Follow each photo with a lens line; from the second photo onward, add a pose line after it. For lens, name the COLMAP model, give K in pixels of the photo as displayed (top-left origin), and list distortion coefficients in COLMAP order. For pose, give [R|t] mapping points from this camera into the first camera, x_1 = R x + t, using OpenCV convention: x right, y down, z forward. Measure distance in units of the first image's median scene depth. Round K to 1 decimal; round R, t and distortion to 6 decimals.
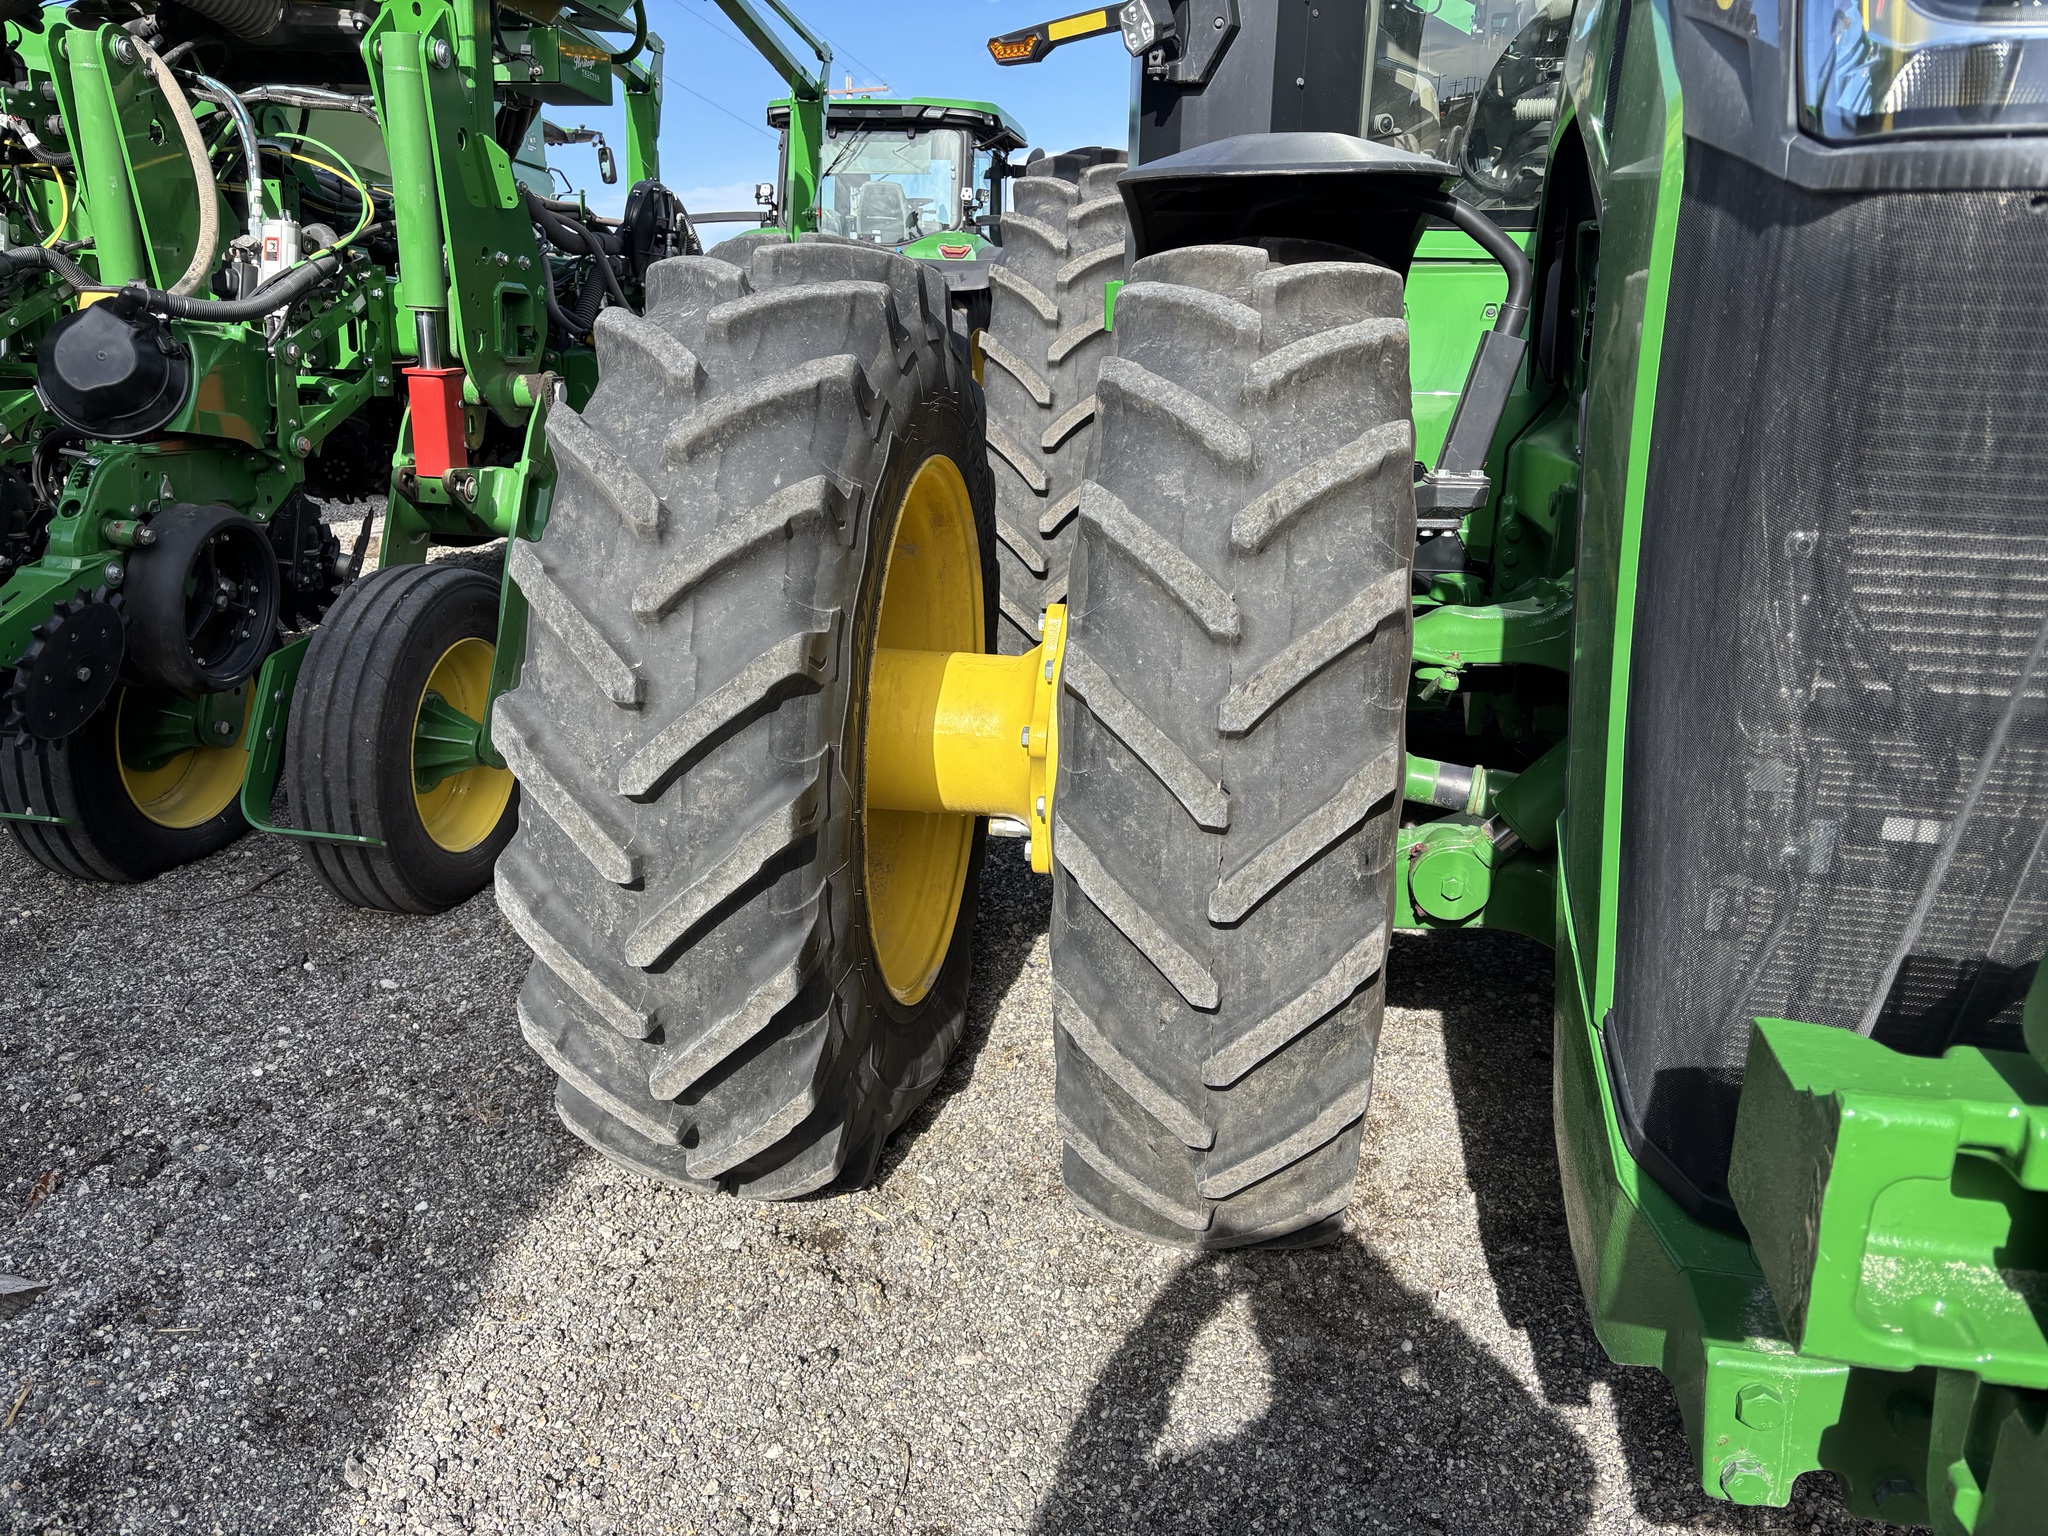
lens RADIAL K [[1565.2, 0, 1027.7], [0, 1565.2, 761.6], [0, 0, 1]] dist [0.028939, -0.011307]
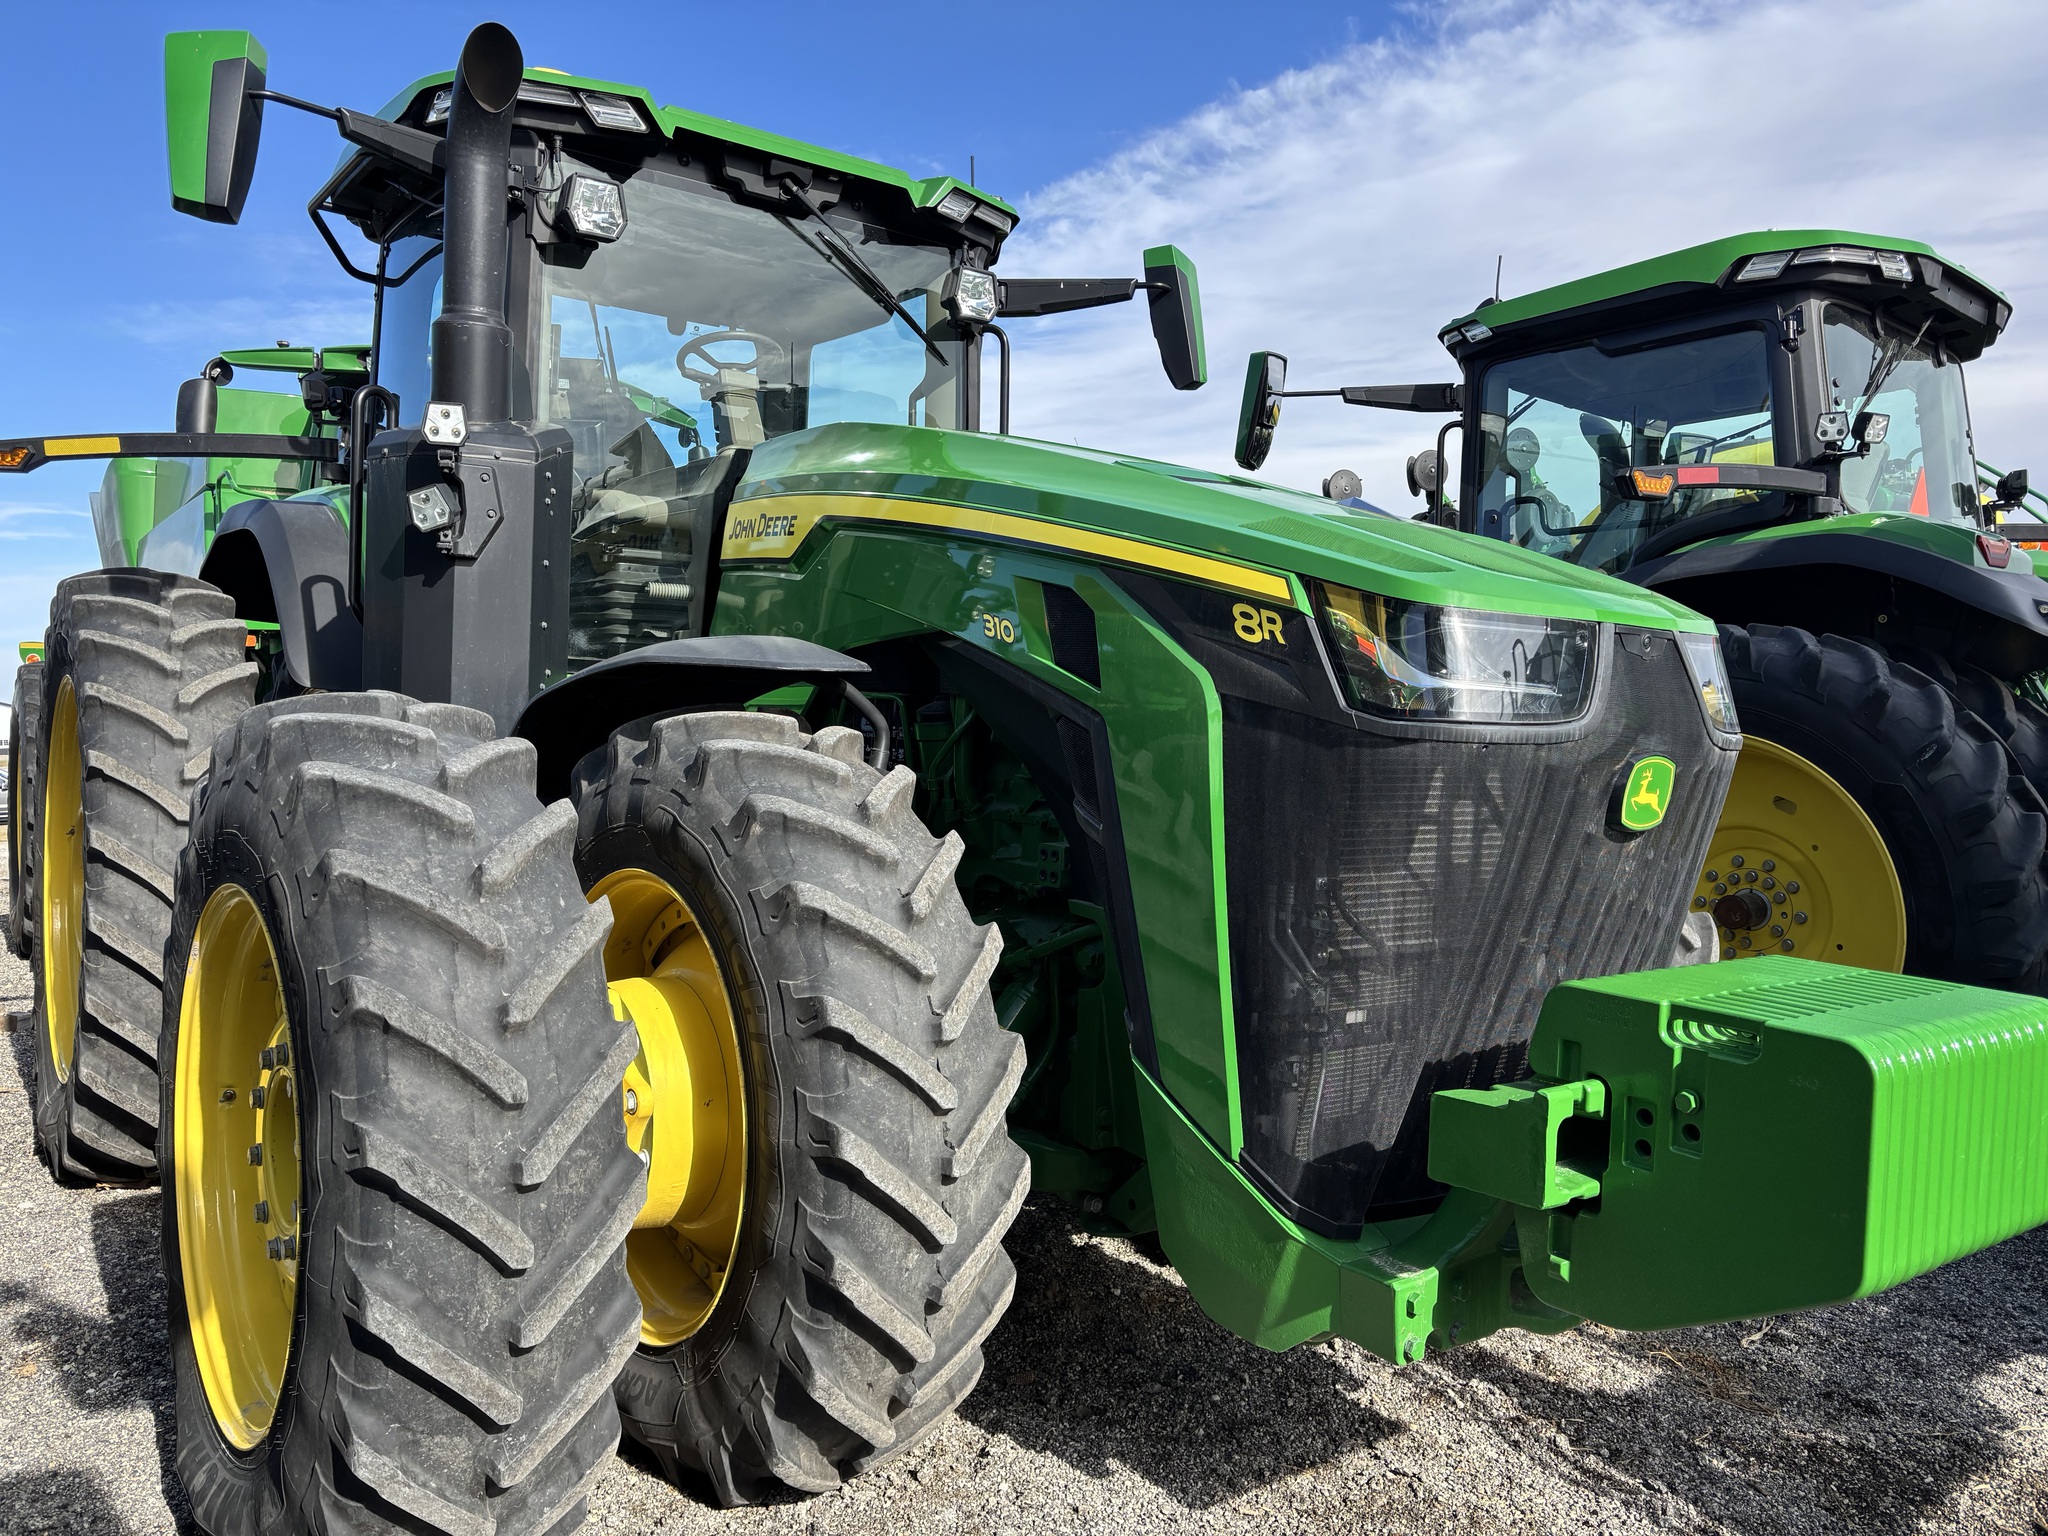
lens RADIAL K [[1620.2, 0, 1024.0], [0, 1620.2, 768.0], [0, 0, 1]] dist [0.014228, 0.004388]
pose [[0.653936, -0.016484, 0.756370, -0.865218], [0.191349, 0.970860, -0.144277, -0.032007], [-0.731951, 0.239079, 0.638035, -0.076745]]
